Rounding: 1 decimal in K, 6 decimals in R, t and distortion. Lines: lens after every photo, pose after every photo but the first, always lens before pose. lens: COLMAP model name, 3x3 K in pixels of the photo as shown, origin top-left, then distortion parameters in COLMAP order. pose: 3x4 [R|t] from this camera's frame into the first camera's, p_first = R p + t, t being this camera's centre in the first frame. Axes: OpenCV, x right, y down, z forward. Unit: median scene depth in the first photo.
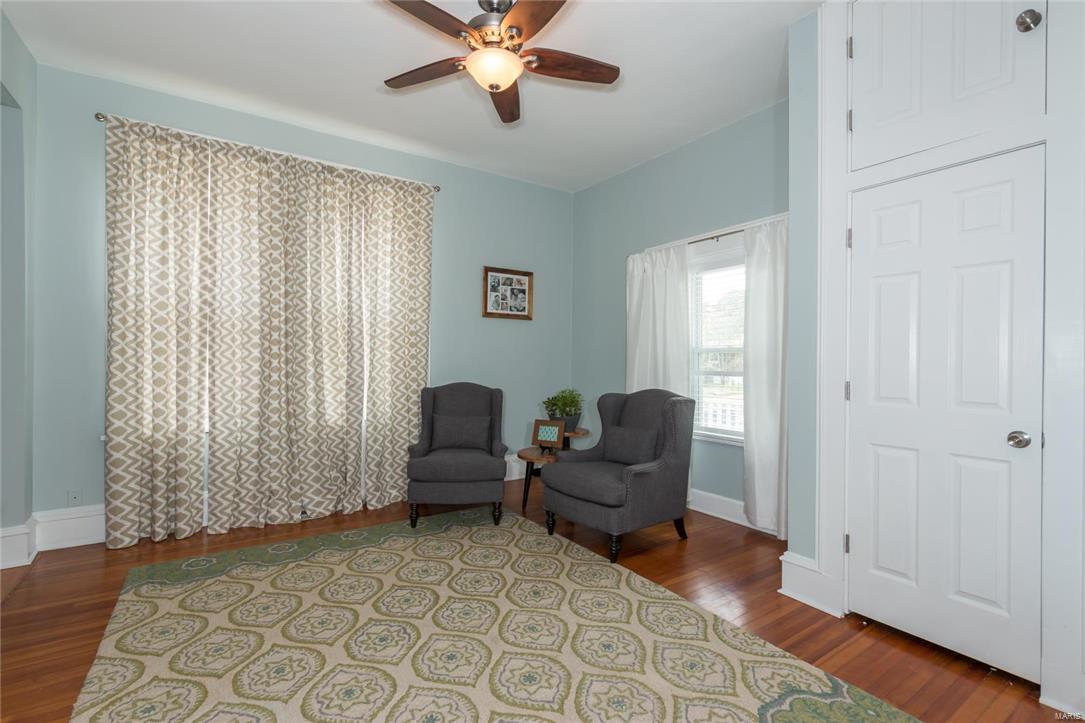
lens RADIAL K [[487.2, 0, 534.4], [0, 487.2, 361.8], [0, 0, 1]] dist [0.001395, -0.000078]
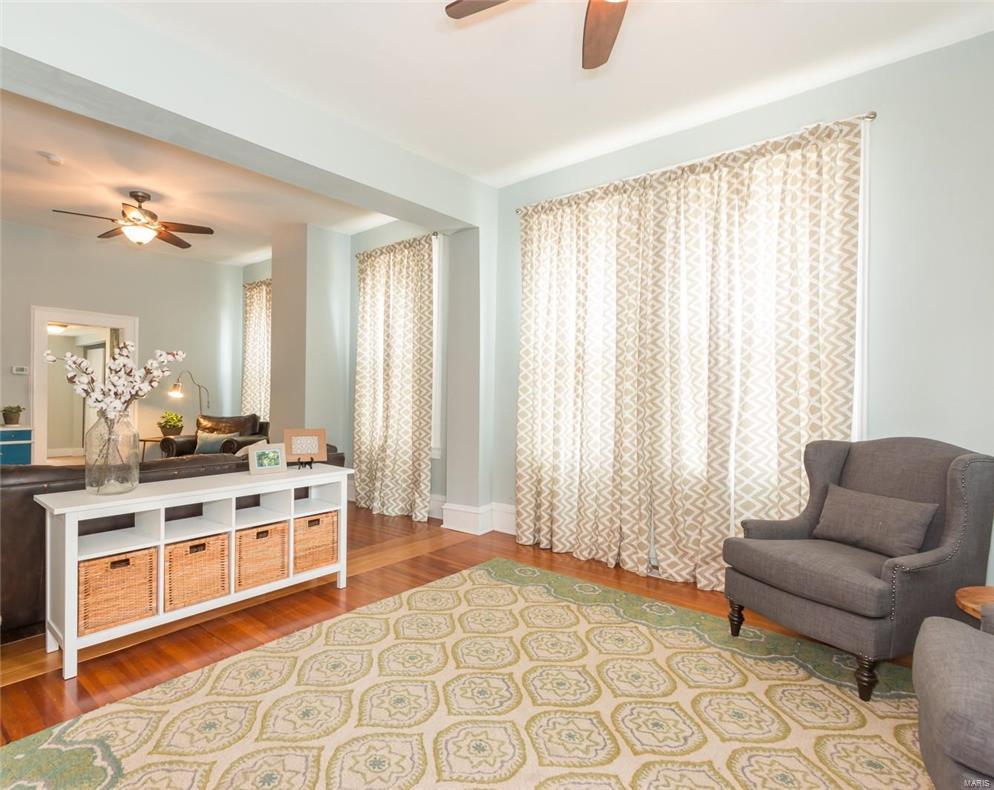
lens RADIAL K [[569.8, 0, 497.0], [0, 569.8, 395.0], [0, 0, 1]] dist [0.000595, -0.000403]
pose [[0.237532, -0.004439, -0.971370, 0.517922], [-0.011656, 0.999905, -0.007419, 0.005424], [0.971310, 0.013084, 0.237457, 0.519638]]
